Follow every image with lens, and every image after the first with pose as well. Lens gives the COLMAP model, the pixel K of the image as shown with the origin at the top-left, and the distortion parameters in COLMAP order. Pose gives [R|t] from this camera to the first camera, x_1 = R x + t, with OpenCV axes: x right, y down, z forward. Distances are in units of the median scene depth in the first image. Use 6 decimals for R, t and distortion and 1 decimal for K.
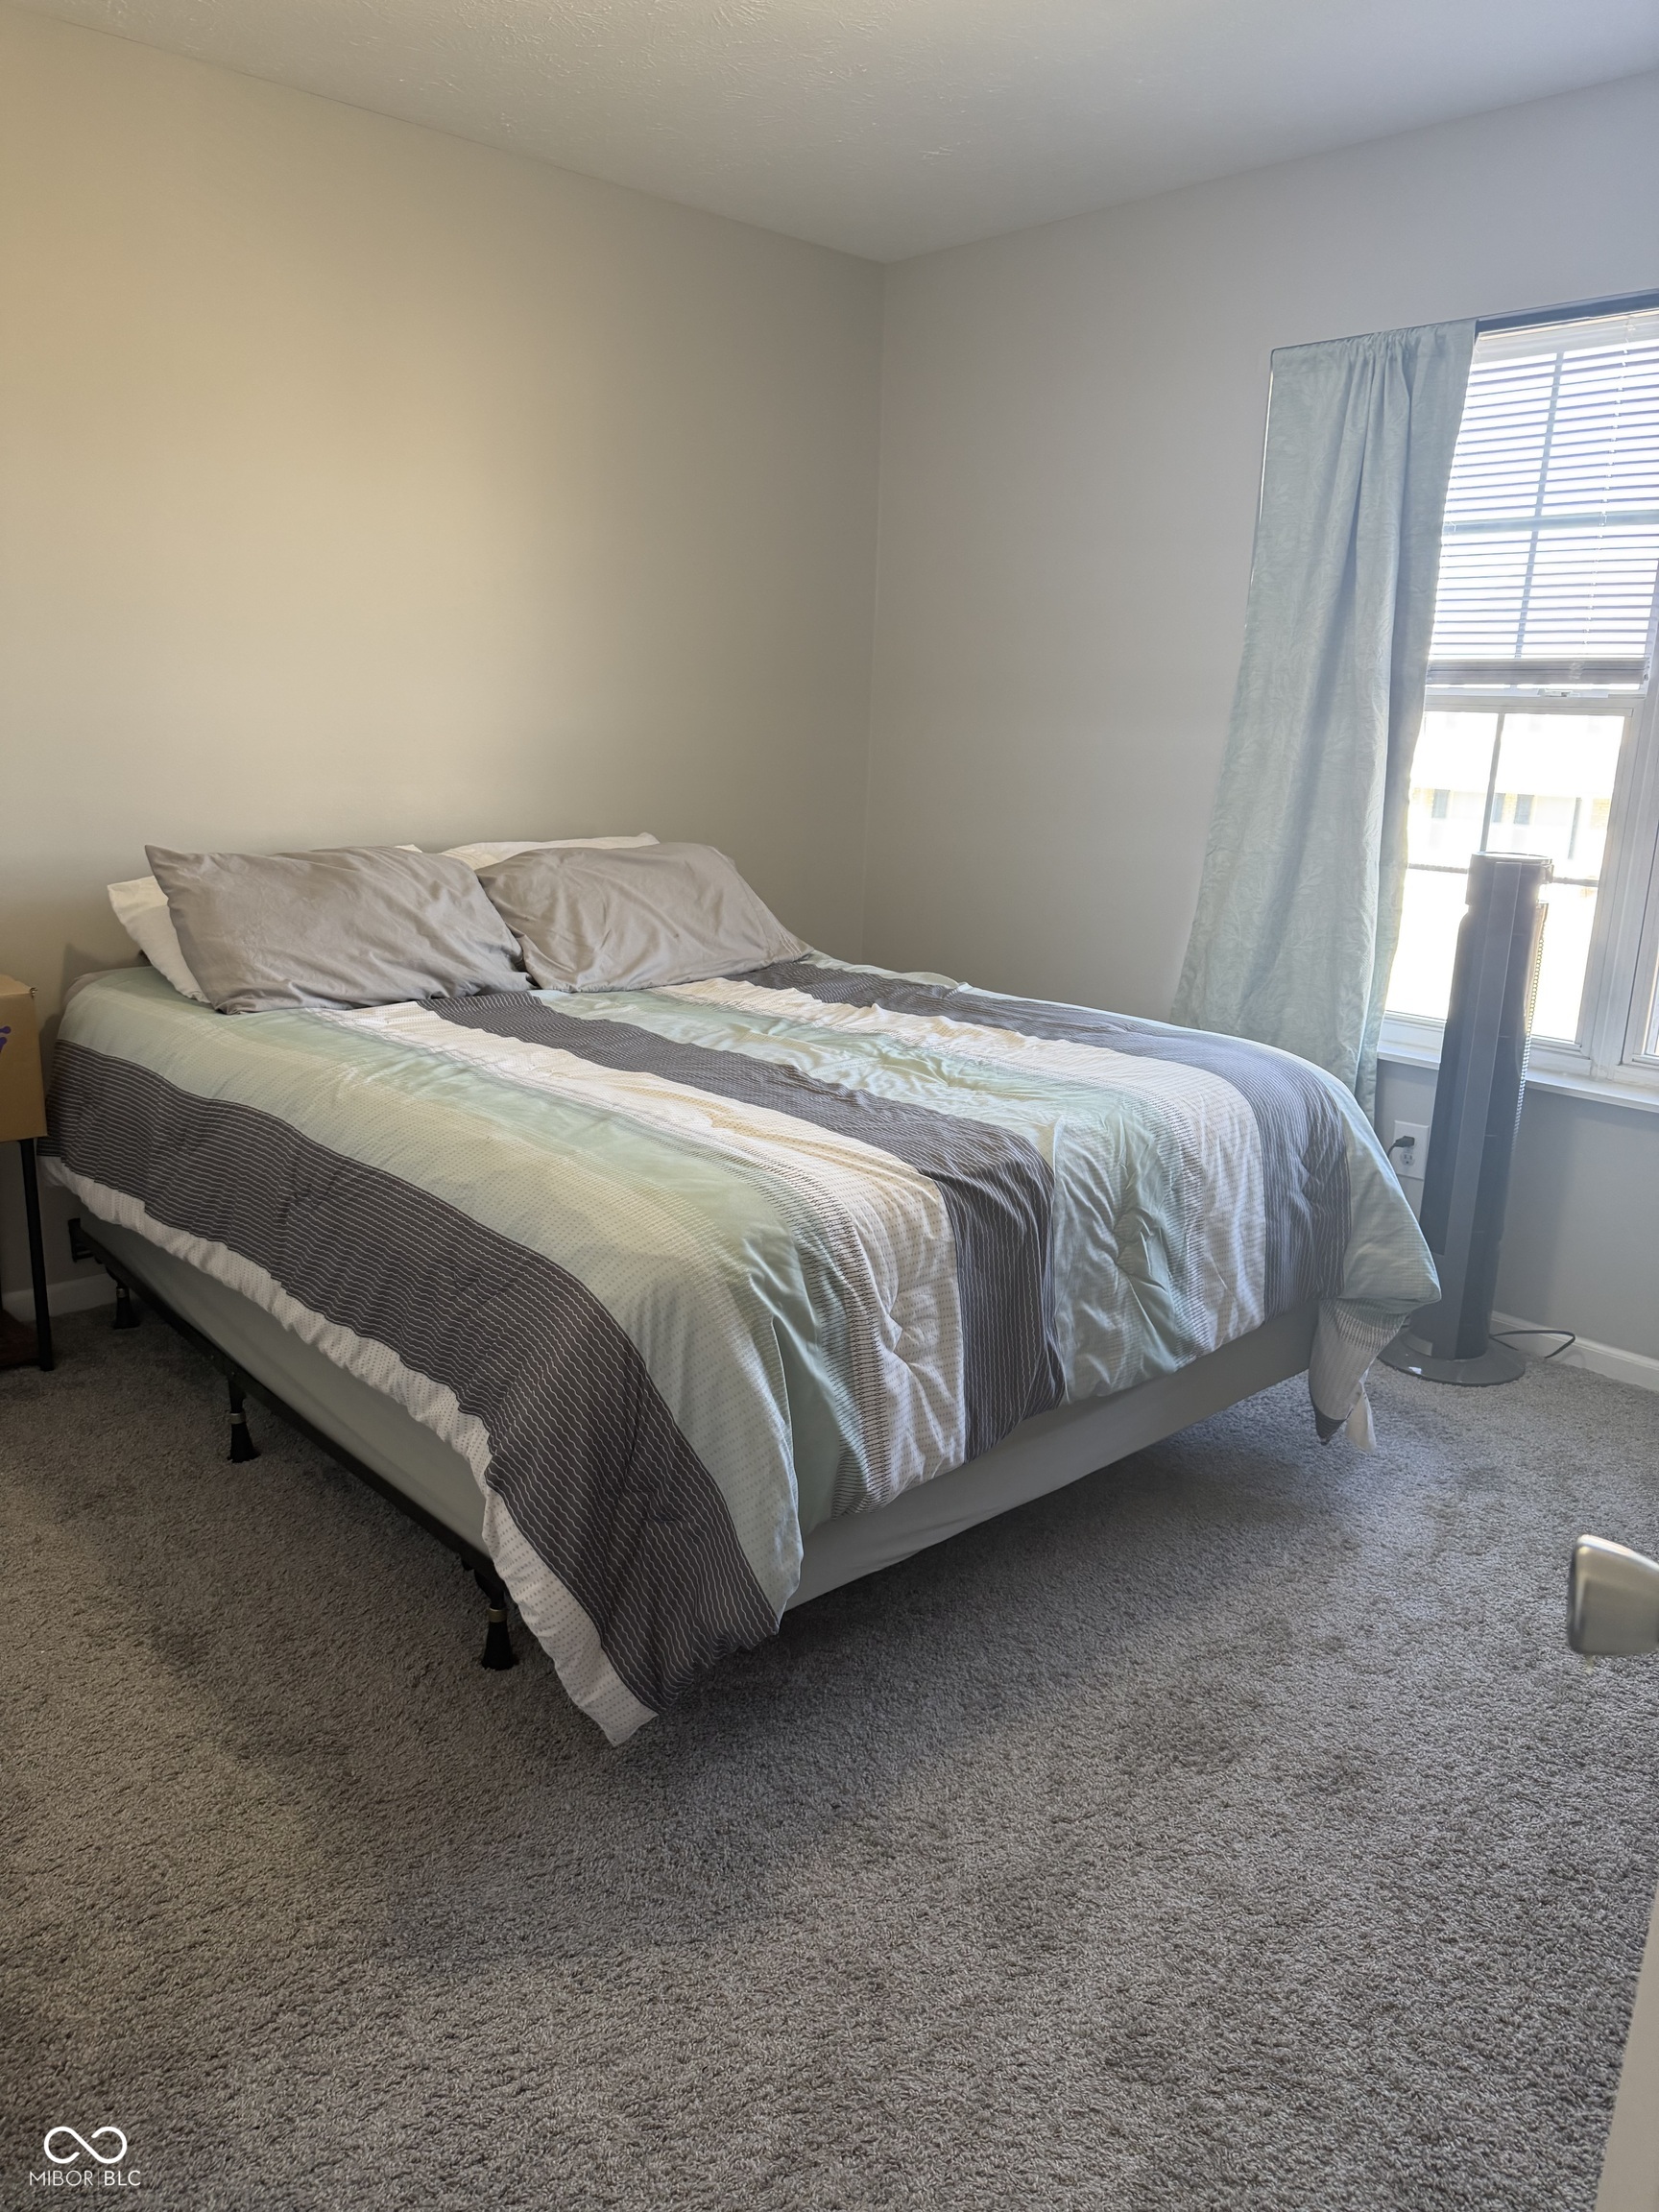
lens RADIAL K [[1585.3, 0, 830.1], [0, 1585.3, 1103.5], [0, 0, 1]] dist [0.096093, -0.026623]
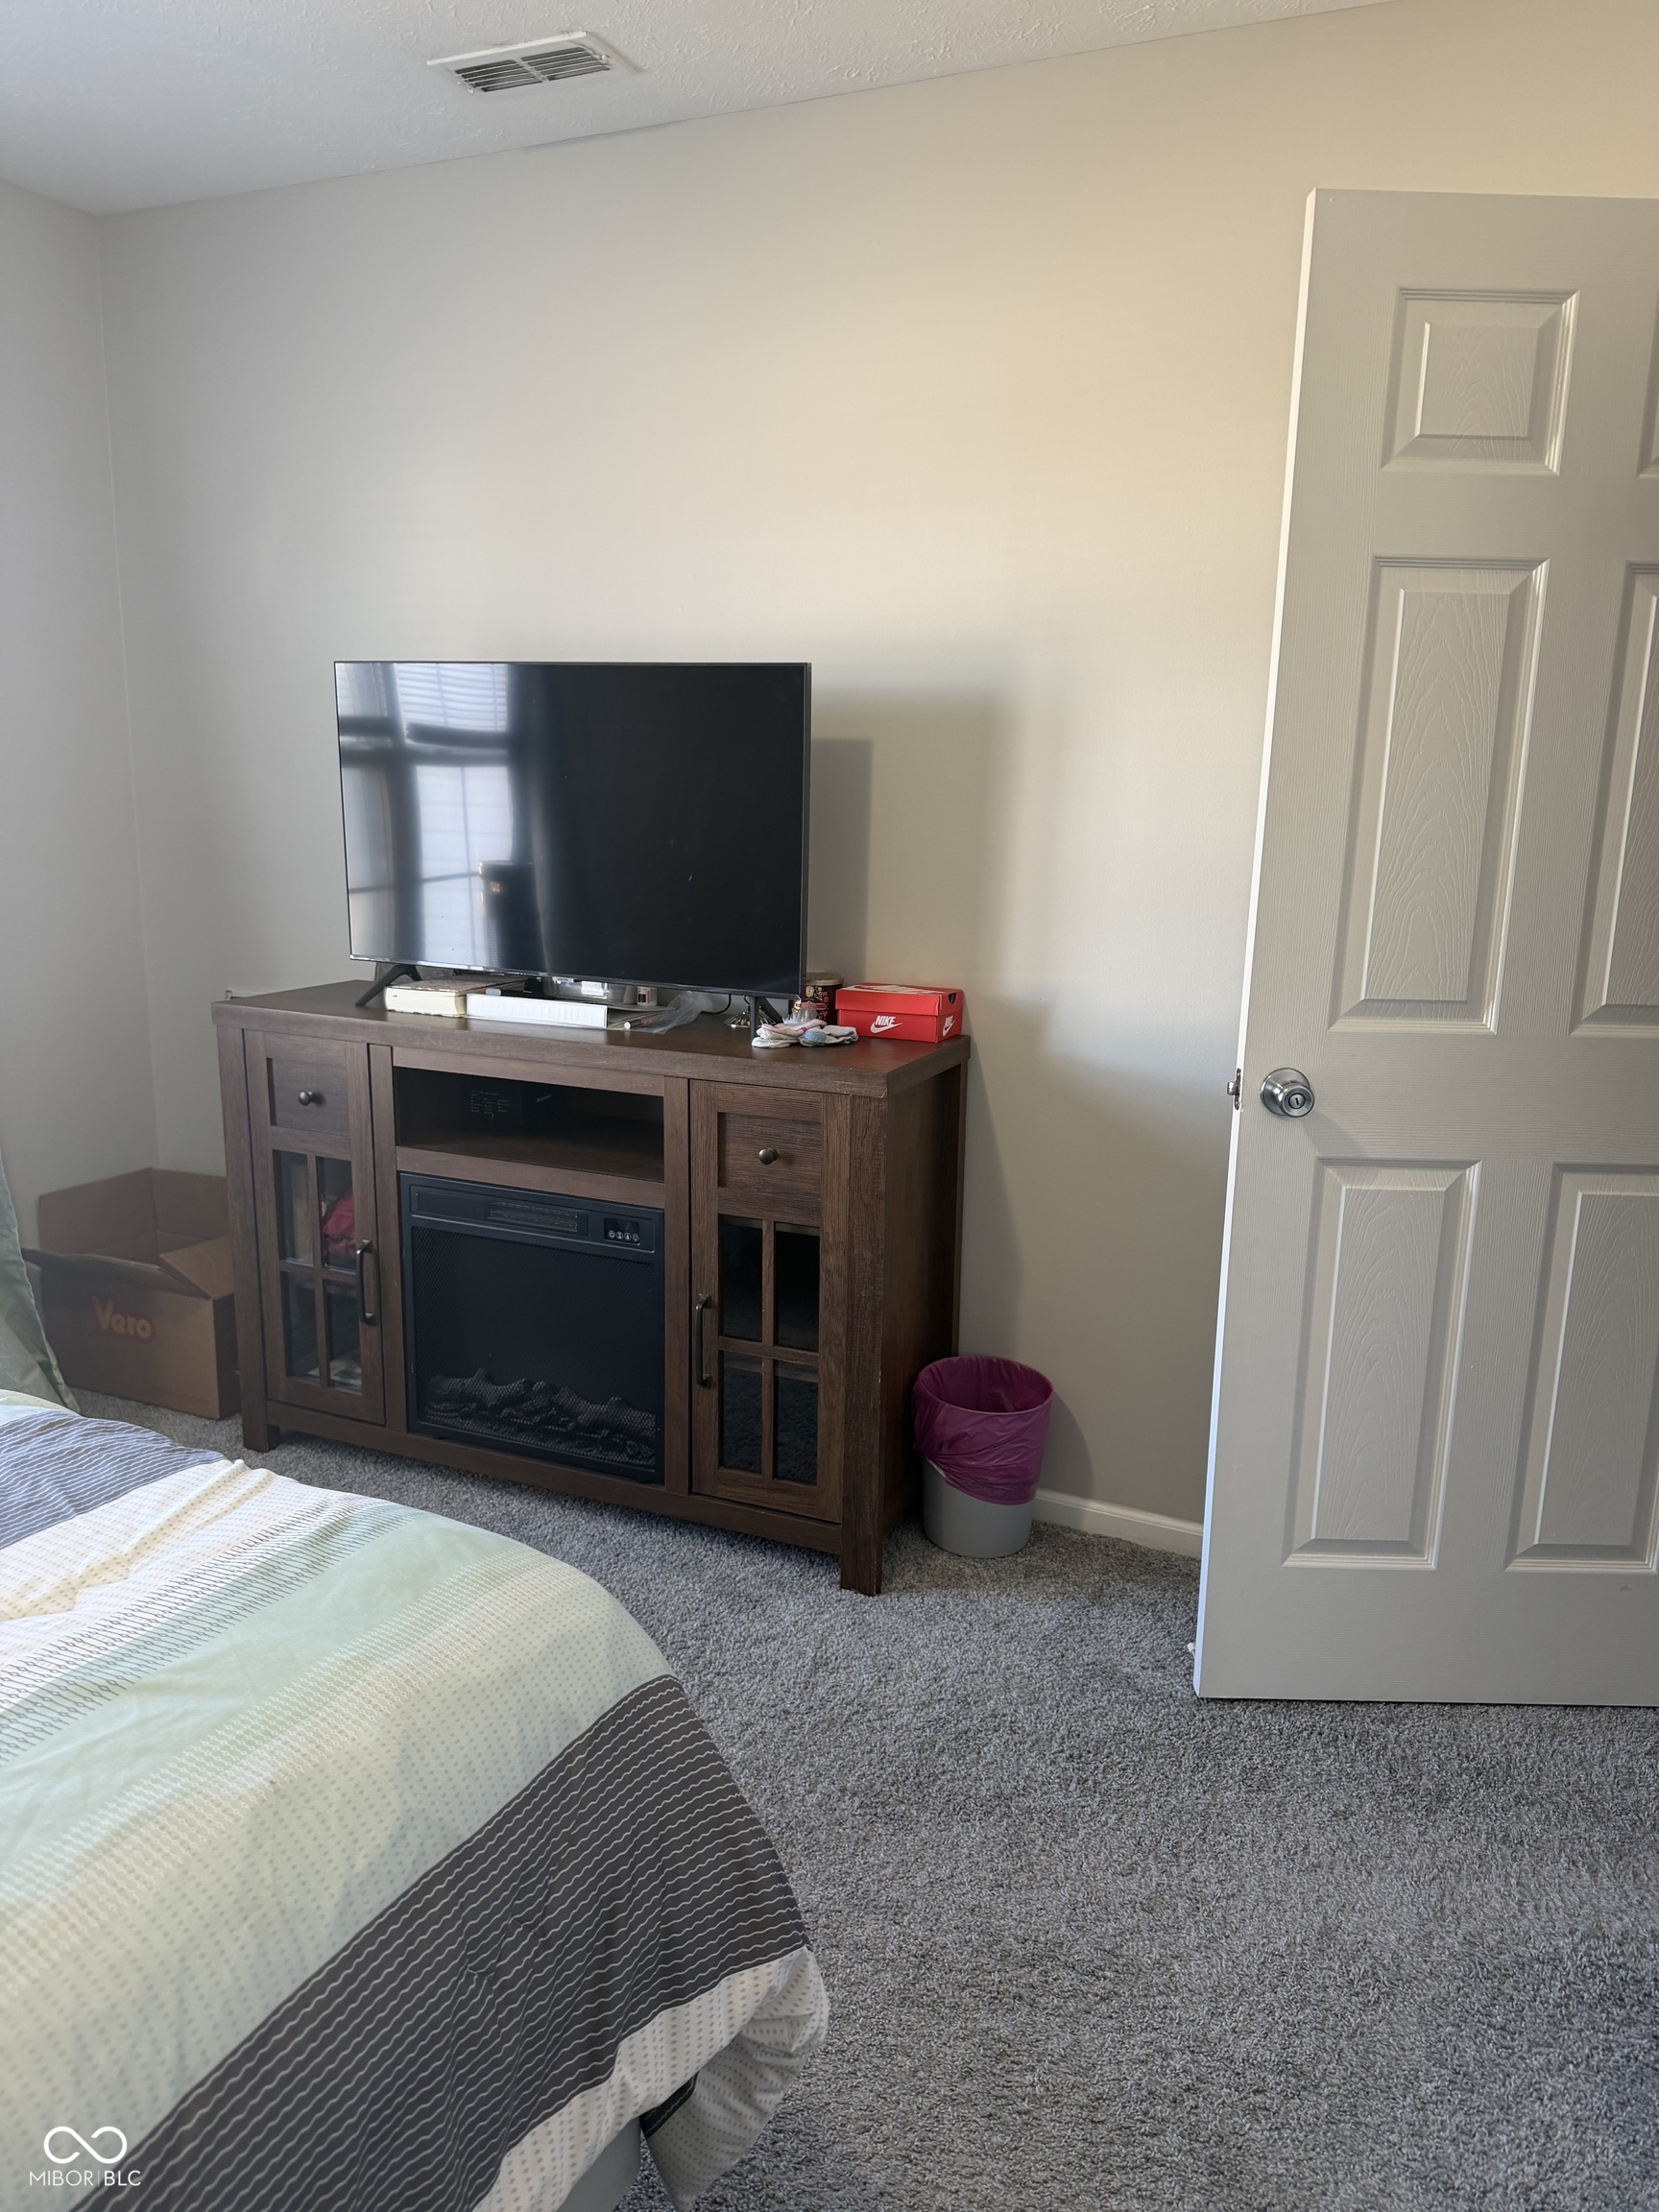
lens RADIAL K [[1585.3, 0, 833.2], [0, 1585.3, 1103.8], [0, 0, 1]] dist [0.096093, -0.026623]
pose [[-0.356317, -0.236048, 0.904057, -0.650084], [0.199010, 0.926189, 0.320263, -0.279989], [-0.912925, 0.294032, -0.283041, 0.911684]]
